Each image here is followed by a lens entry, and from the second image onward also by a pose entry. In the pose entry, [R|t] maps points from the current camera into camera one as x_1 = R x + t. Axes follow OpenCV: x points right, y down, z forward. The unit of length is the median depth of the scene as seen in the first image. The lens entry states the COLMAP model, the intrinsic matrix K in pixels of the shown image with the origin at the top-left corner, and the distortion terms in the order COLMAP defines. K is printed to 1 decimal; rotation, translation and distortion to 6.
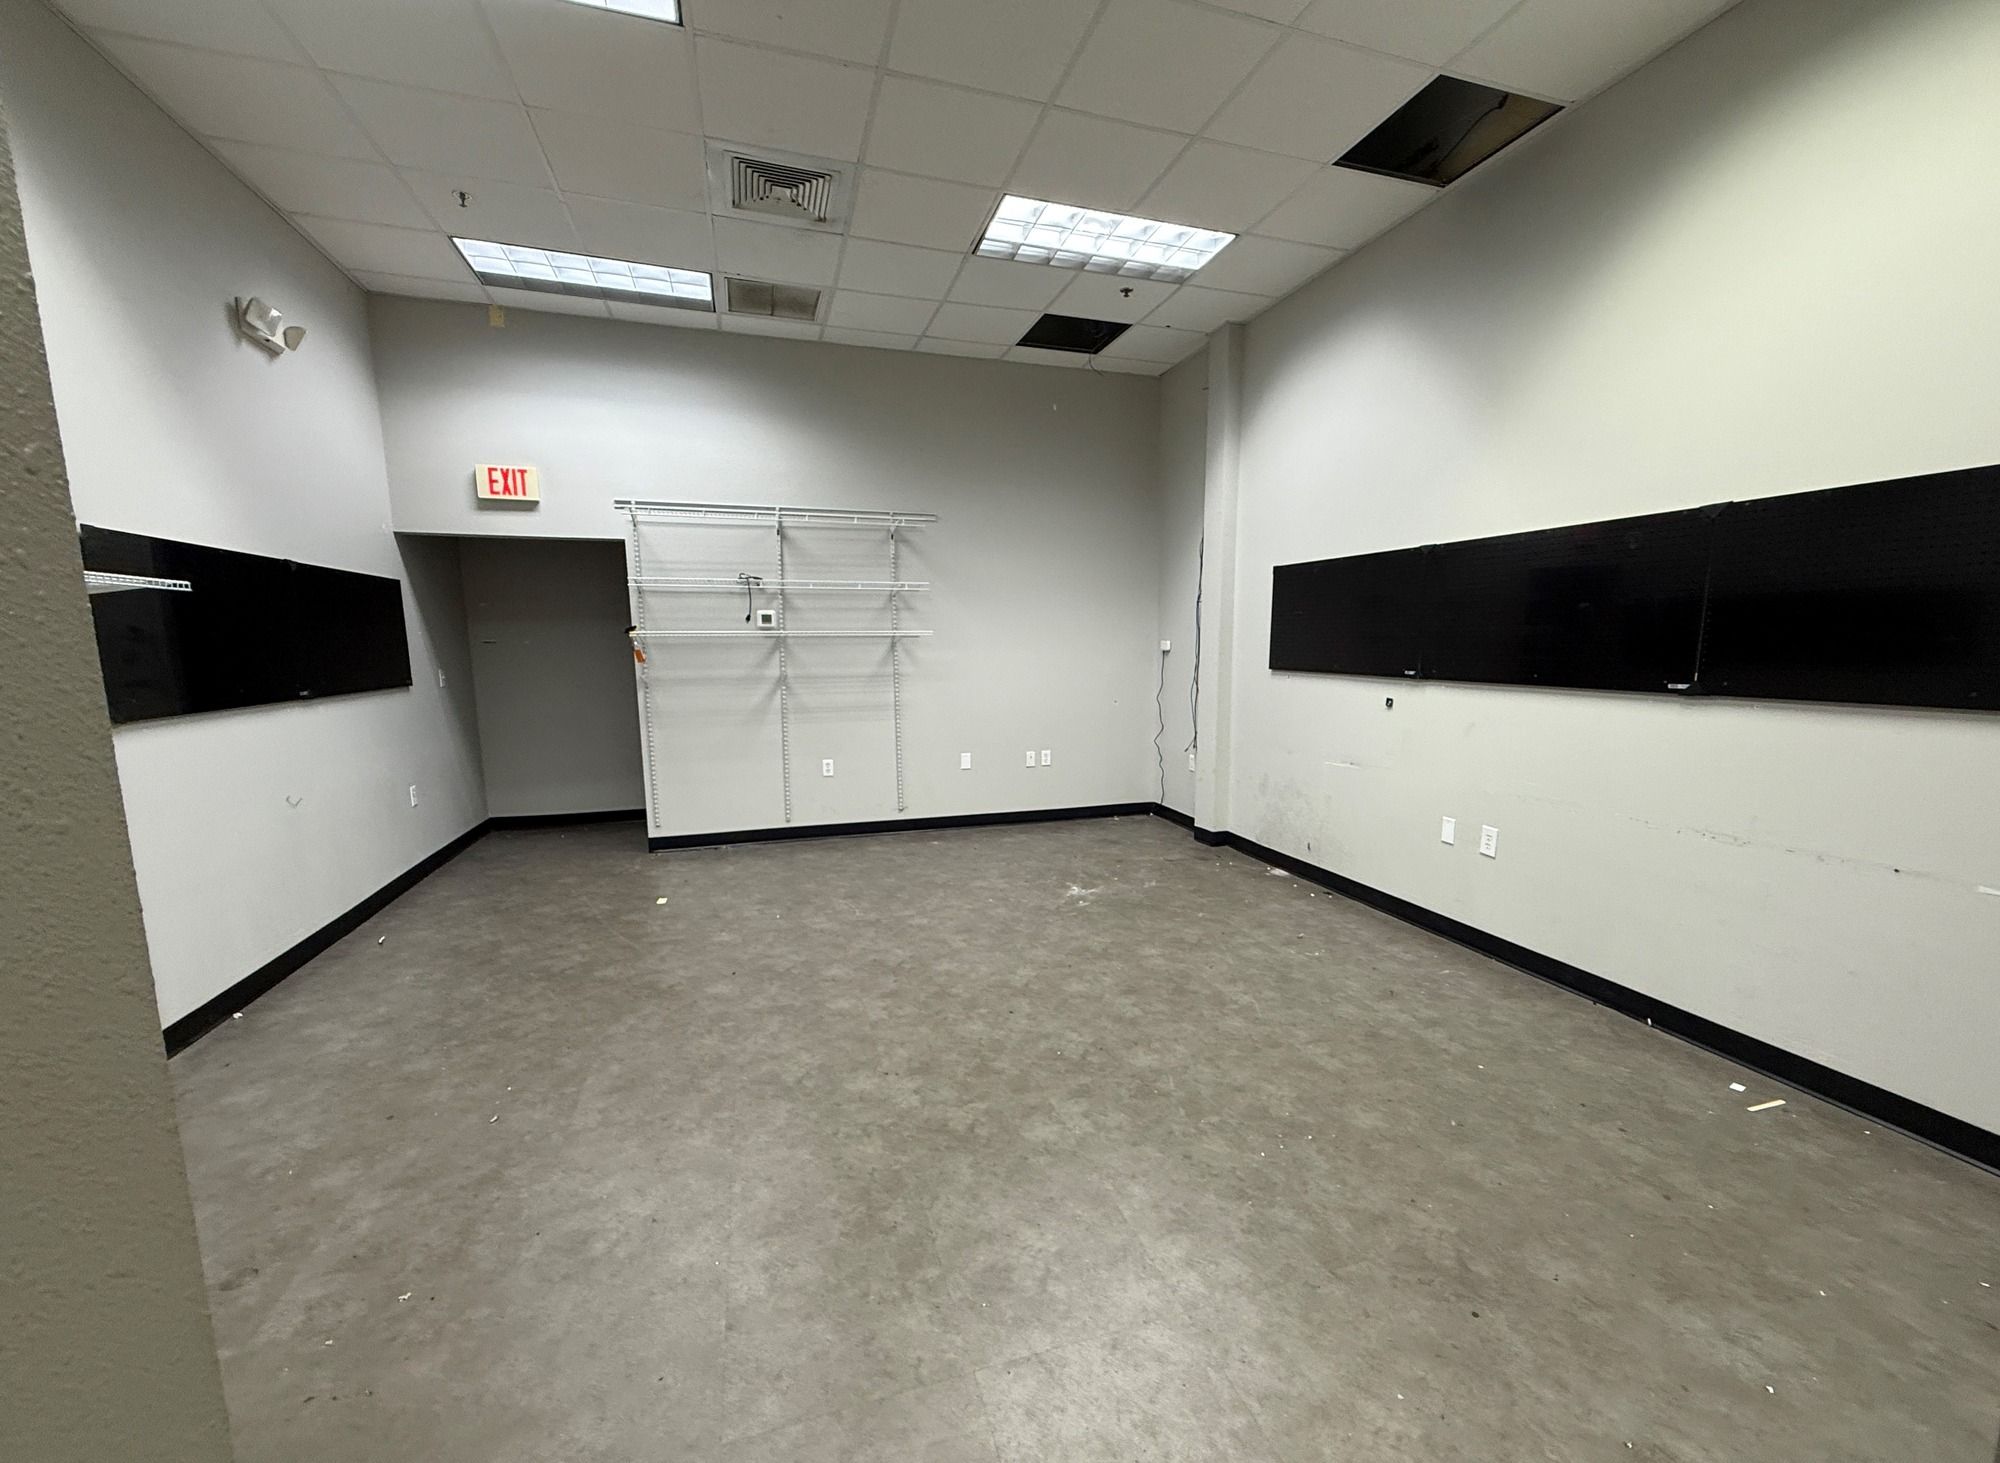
lens RADIAL K [[810.6, 0, 1003.7], [0, 810.6, 746.3], [0, 0, 1]] dist [0.005950, -0.000154]
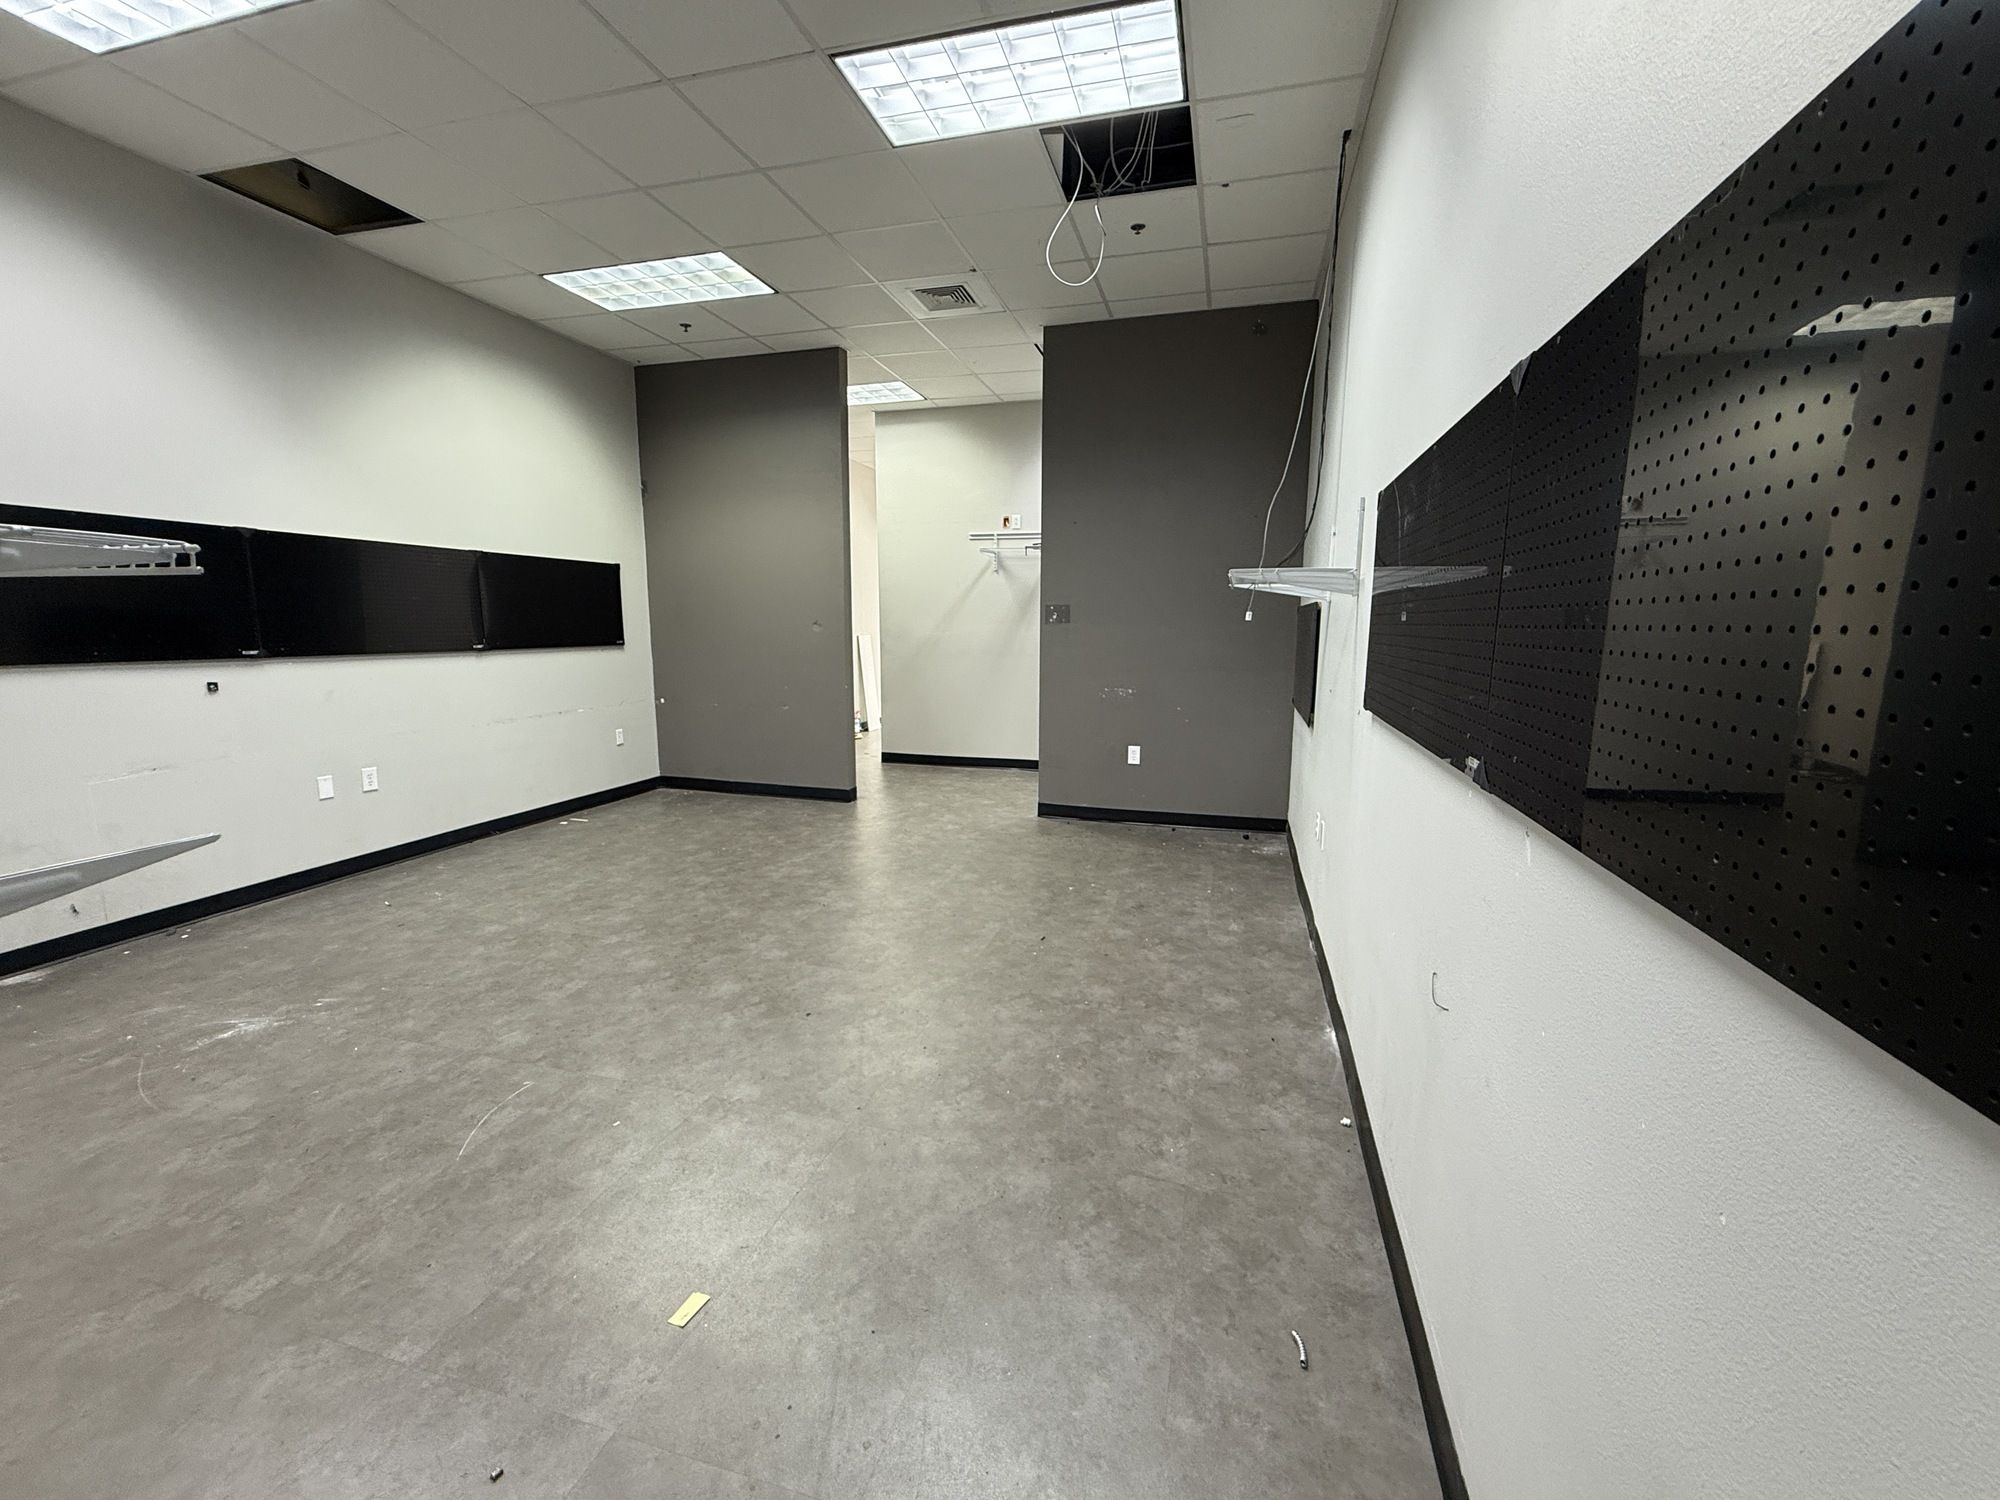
lens RADIAL K [[810.6, 0, 1002.8], [0, 810.6, 752.8], [0, 0, 1]] dist [0.005950, -0.000154]
pose [[-0.834319, -0.084939, 0.544699, -0.915264], [0.073475, 0.962111, 0.262572, -0.184355], [-0.546364, 0.259090, -0.796466, 1.454901]]
